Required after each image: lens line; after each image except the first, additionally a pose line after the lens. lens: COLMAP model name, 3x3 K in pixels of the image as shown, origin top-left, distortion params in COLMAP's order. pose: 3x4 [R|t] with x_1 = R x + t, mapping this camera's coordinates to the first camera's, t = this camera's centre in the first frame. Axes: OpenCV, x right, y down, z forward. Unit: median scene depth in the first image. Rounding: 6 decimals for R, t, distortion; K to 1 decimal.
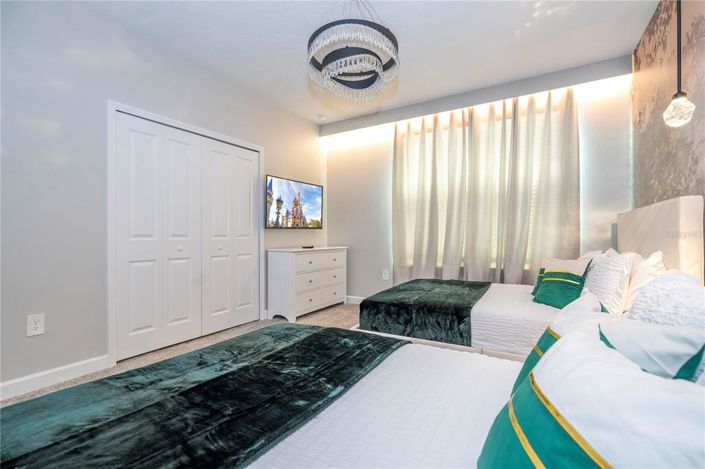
lens RADIAL K [[318.7, 0, 356.2], [0, 318.7, 235.8], [0, 0, 1]] dist [-0.008946, 0.000815]
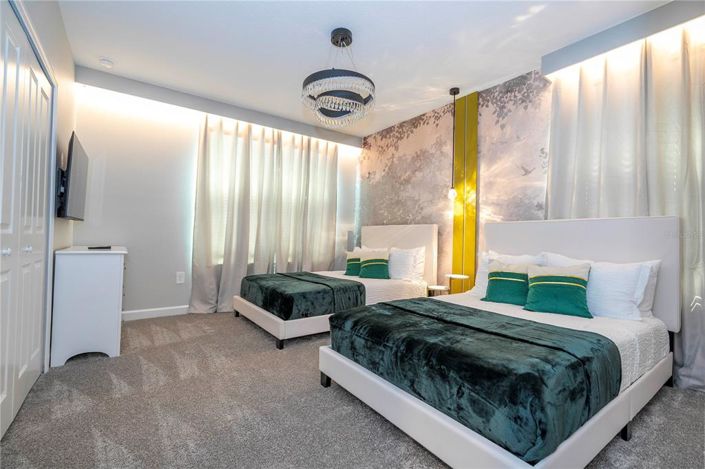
lens RADIAL K [[318.7, 0, 354.6], [0, 318.7, 236.2], [0, 0, 1]] dist [-0.008946, 0.000815]
pose [[0.390030, 0.020658, 0.920570, -0.618452], [-0.025945, 0.999598, -0.011439, 0.005656], [-0.920437, -0.019422, 0.390409, 0.246229]]
